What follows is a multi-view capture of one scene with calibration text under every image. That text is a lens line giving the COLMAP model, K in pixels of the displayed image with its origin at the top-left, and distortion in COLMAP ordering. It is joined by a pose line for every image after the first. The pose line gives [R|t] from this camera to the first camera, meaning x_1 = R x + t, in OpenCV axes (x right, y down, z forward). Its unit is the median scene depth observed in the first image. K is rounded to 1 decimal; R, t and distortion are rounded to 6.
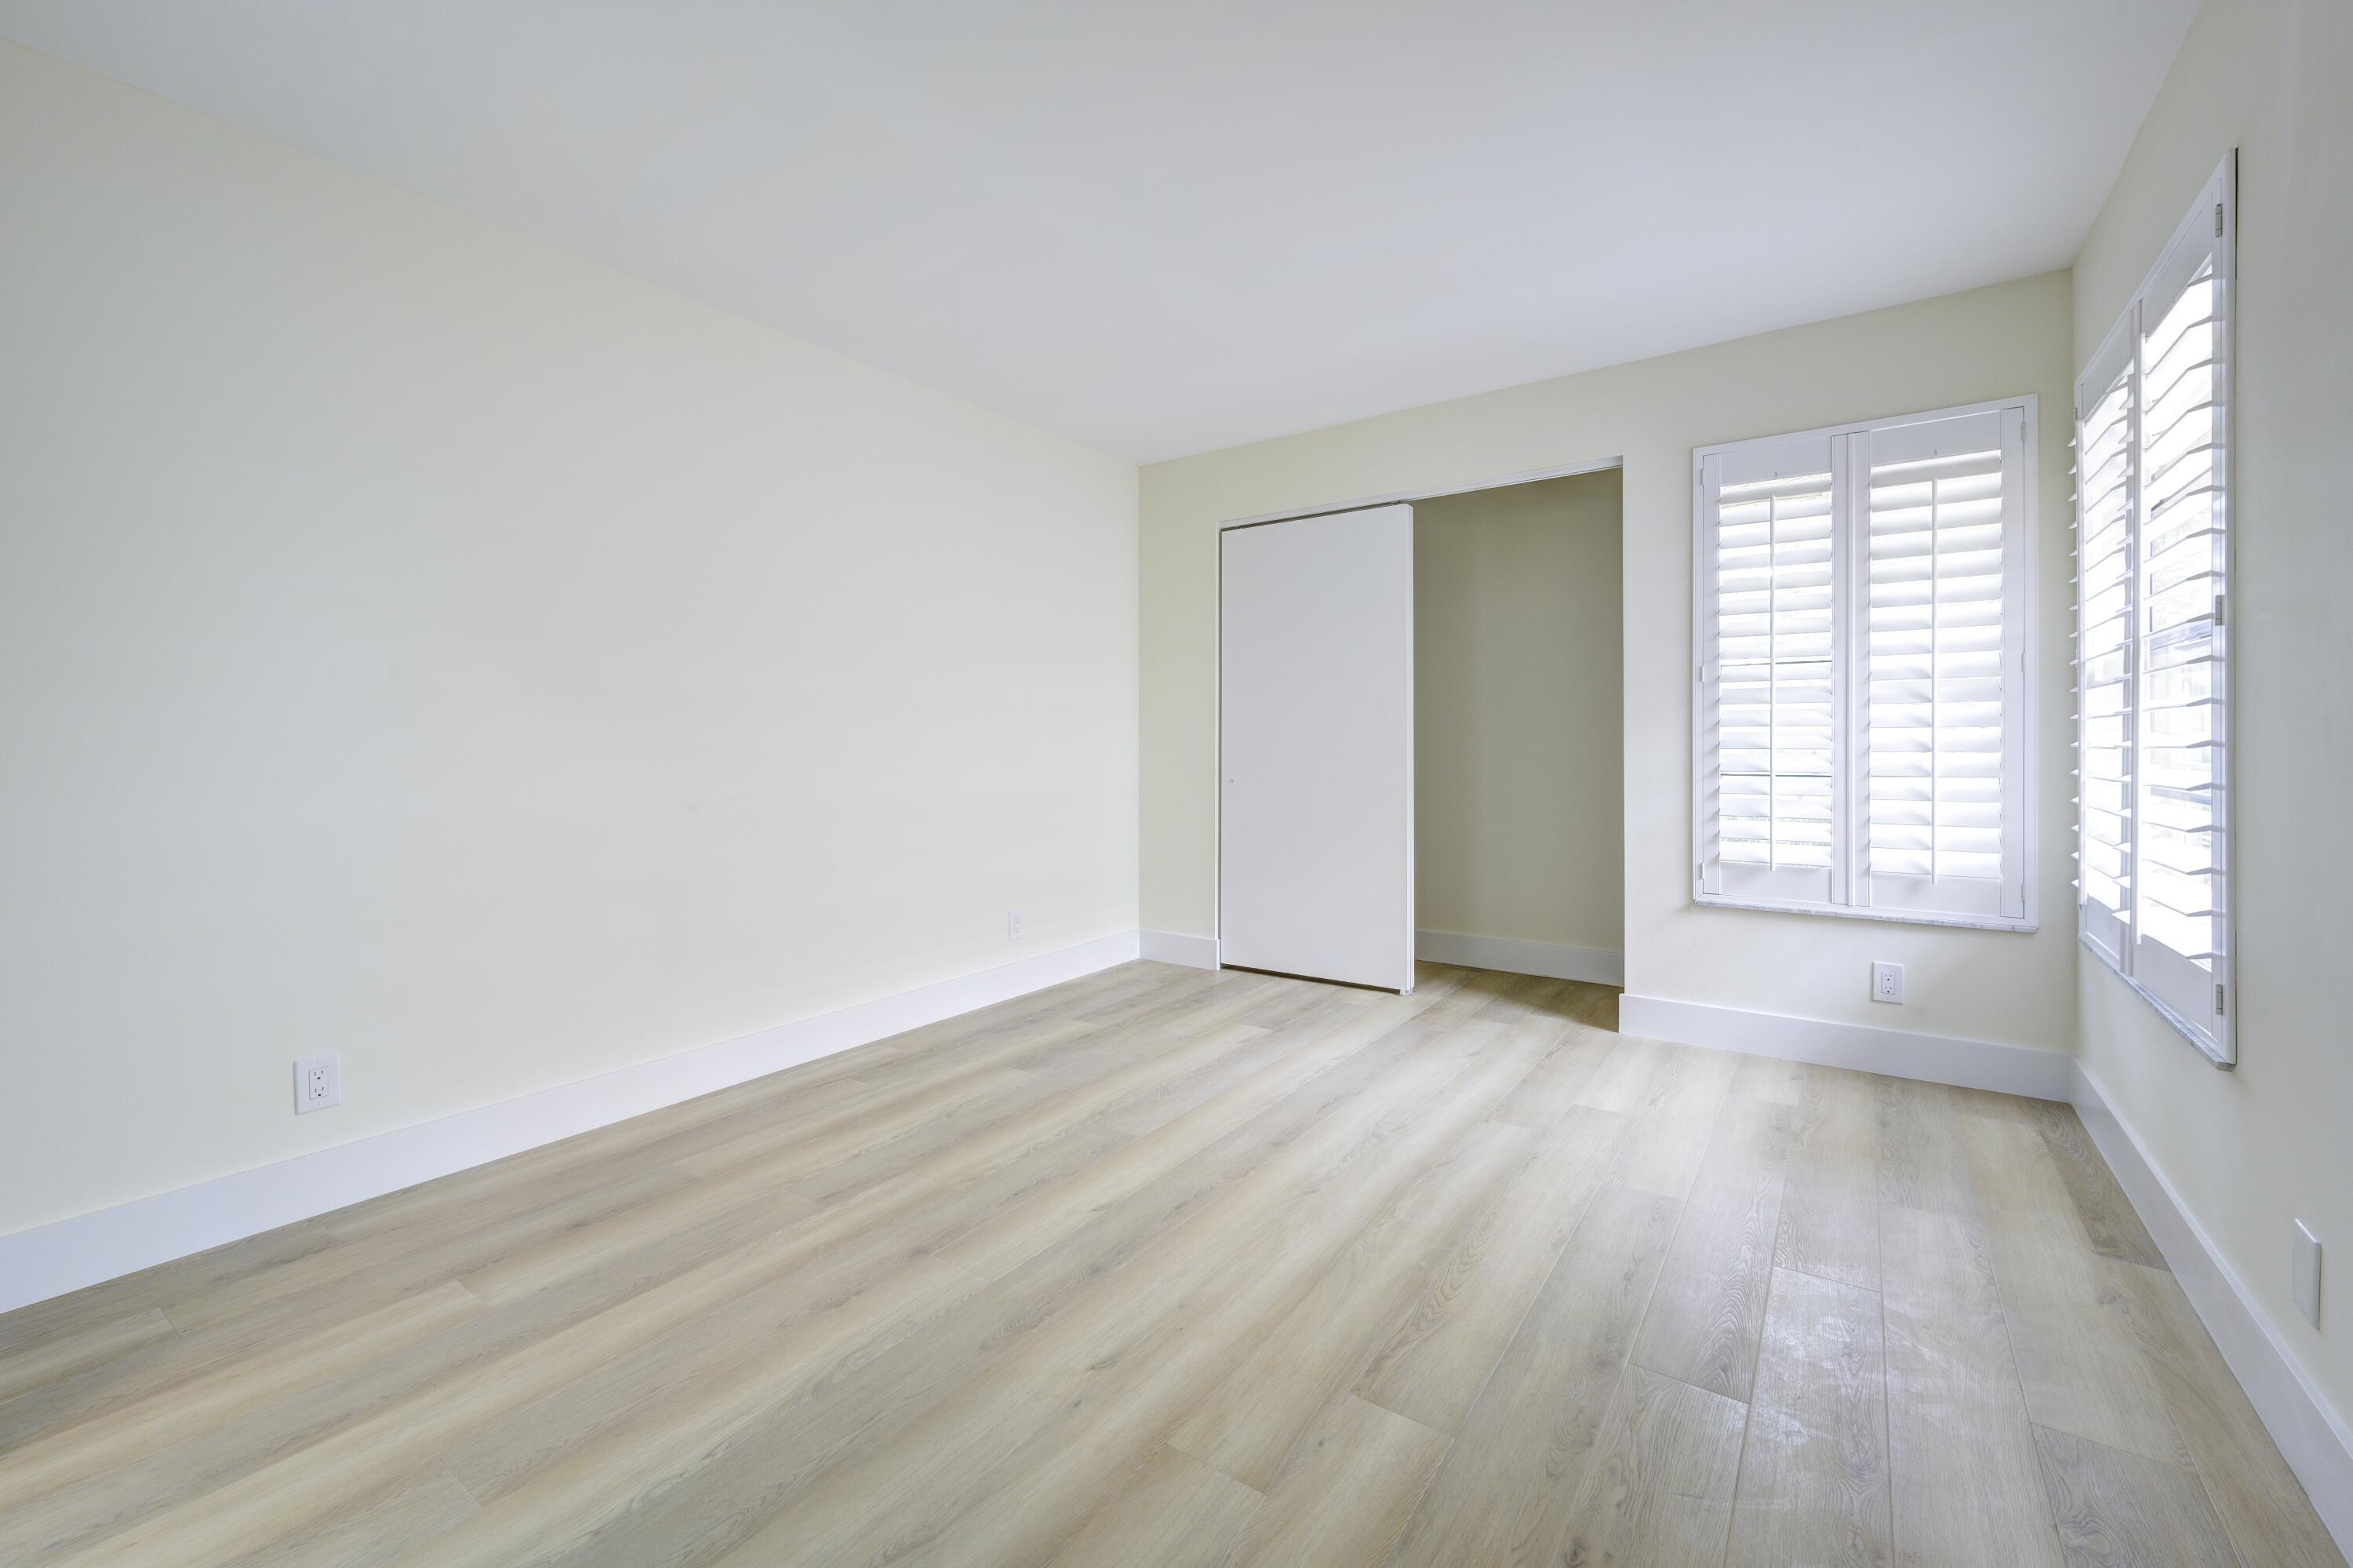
lens RADIAL K [[939.5, 0, 1178.7], [0, 939.5, 754.3], [0, 0, 1]] dist [-0.001739, -0.000189]
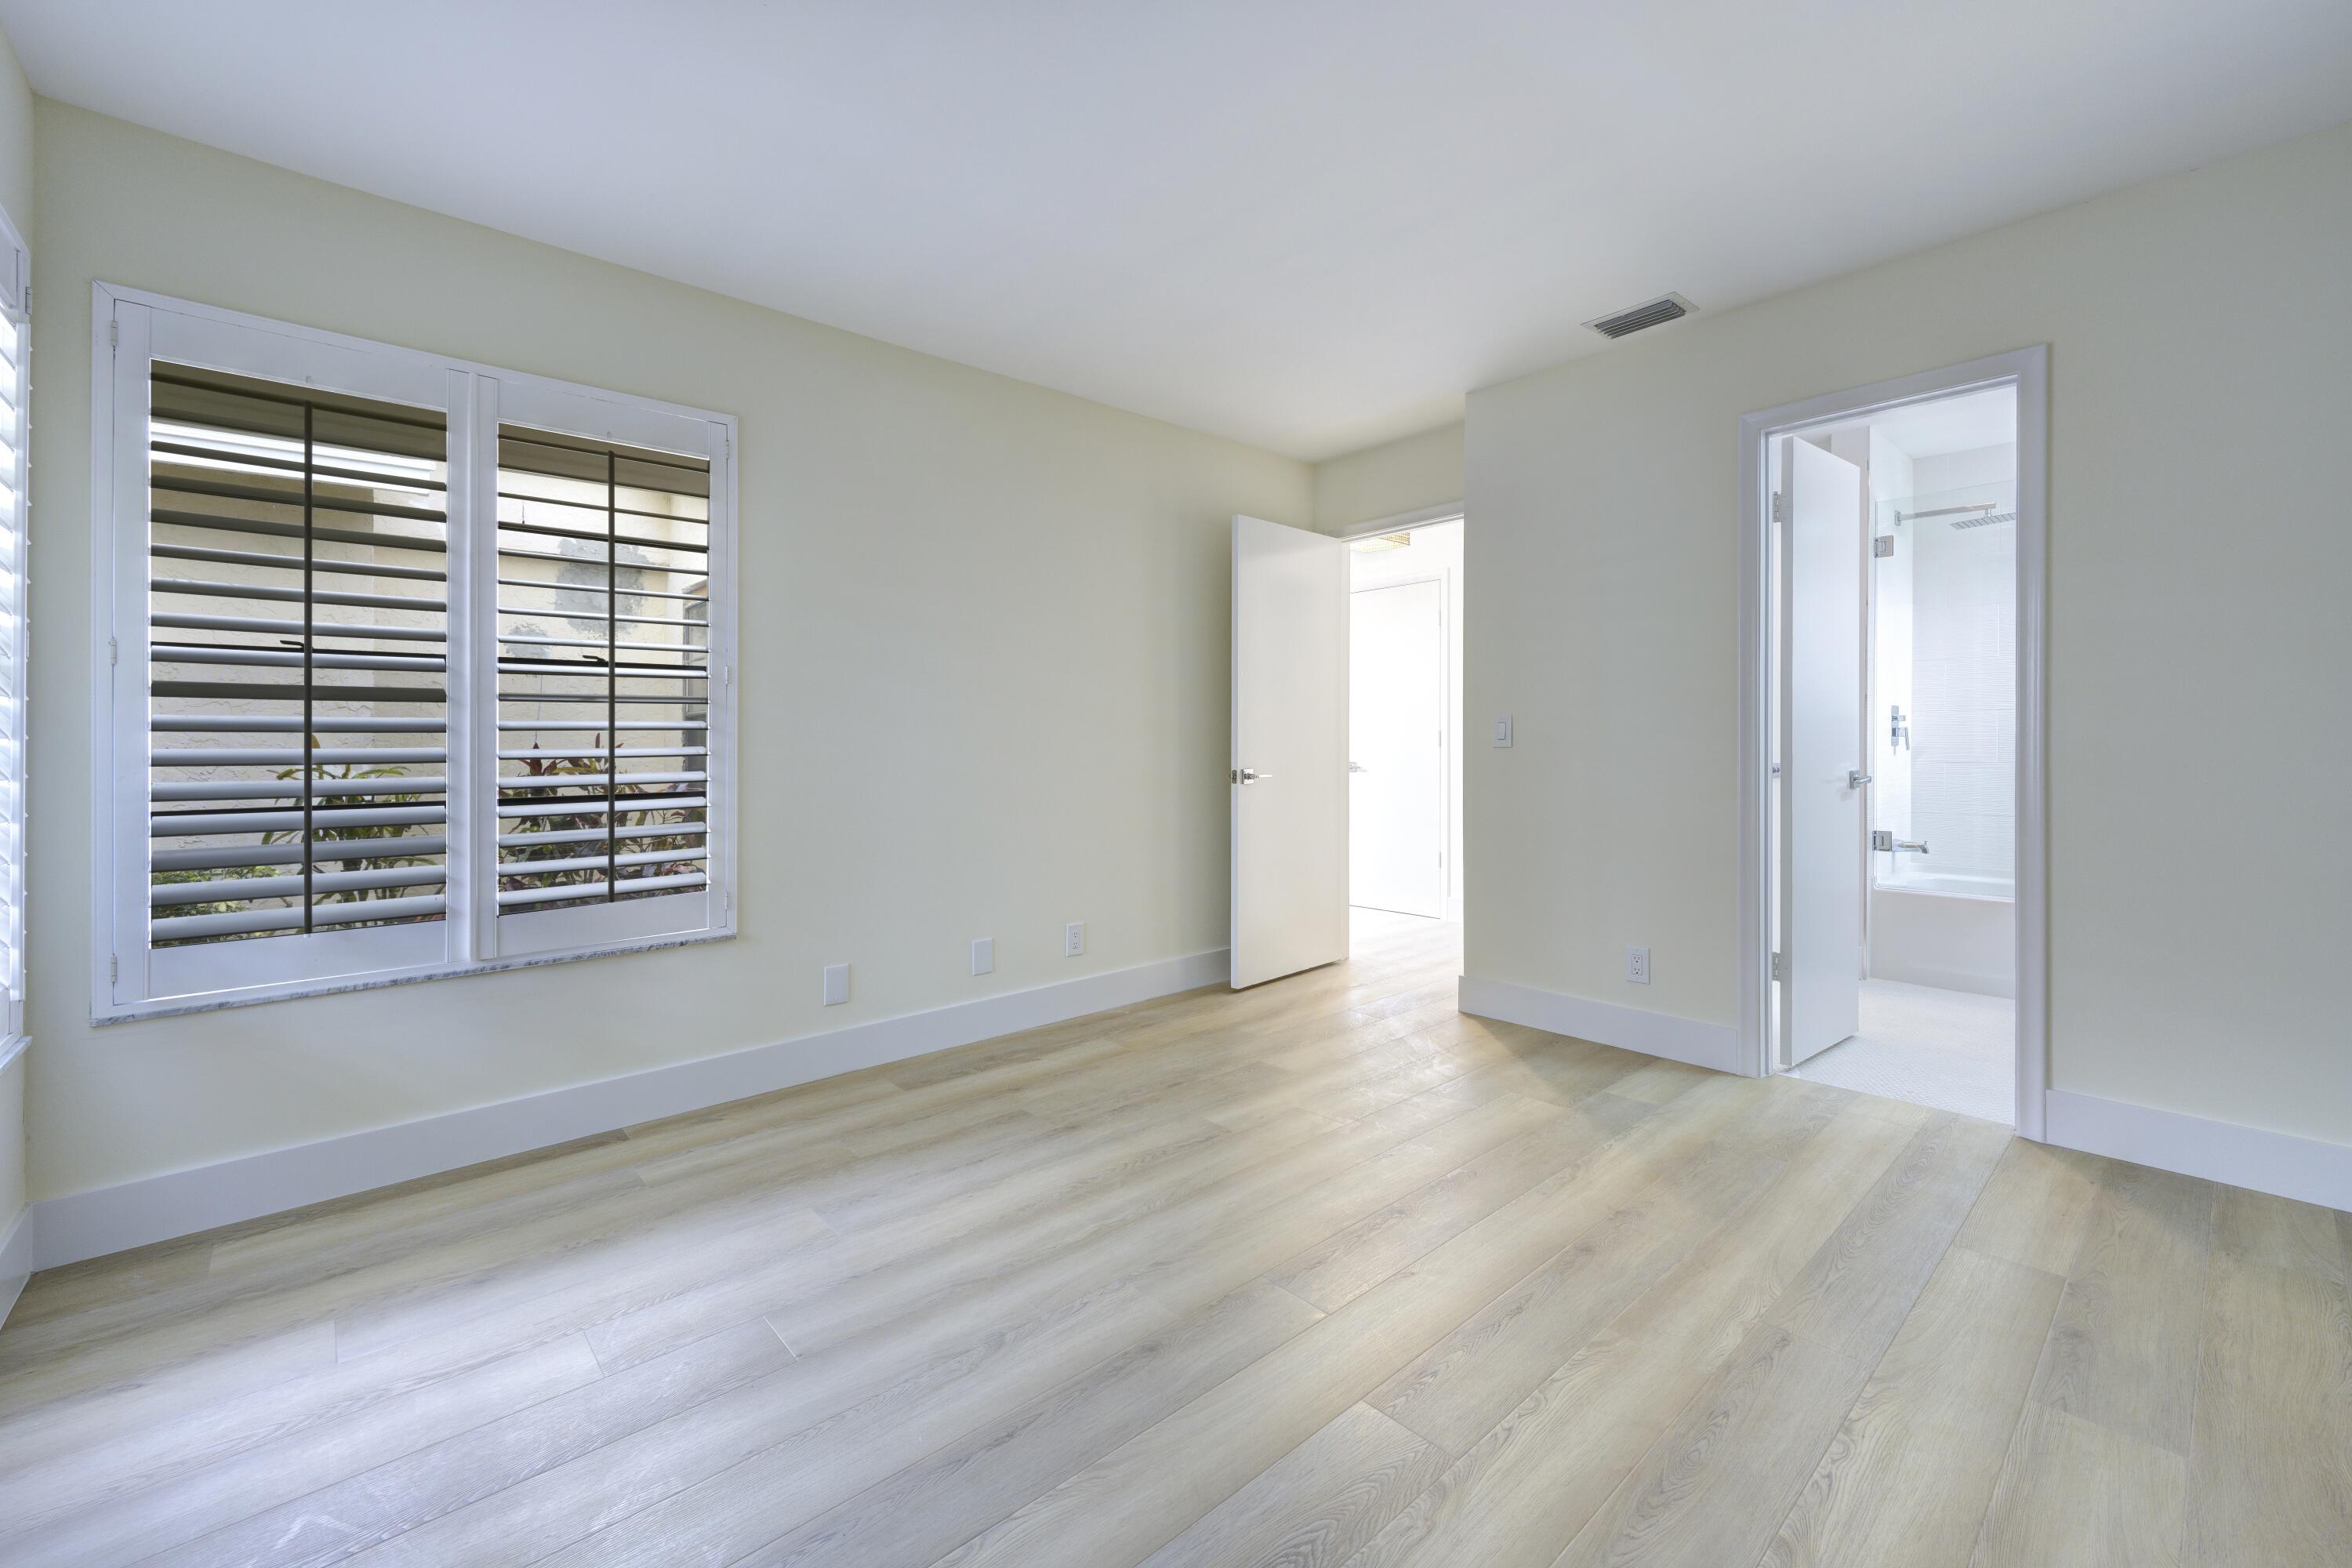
lens RADIAL K [[939.1, 0, 1178.2], [0, 939.1, 754.3], [0, 0, 1]] dist [-0.001739, -0.000189]
pose [[-0.973527, 0.014115, 0.228137, -0.081667], [0.020149, 0.999506, 0.024138, -0.026349], [-0.227684, 0.028095, -0.973330, 1.869556]]
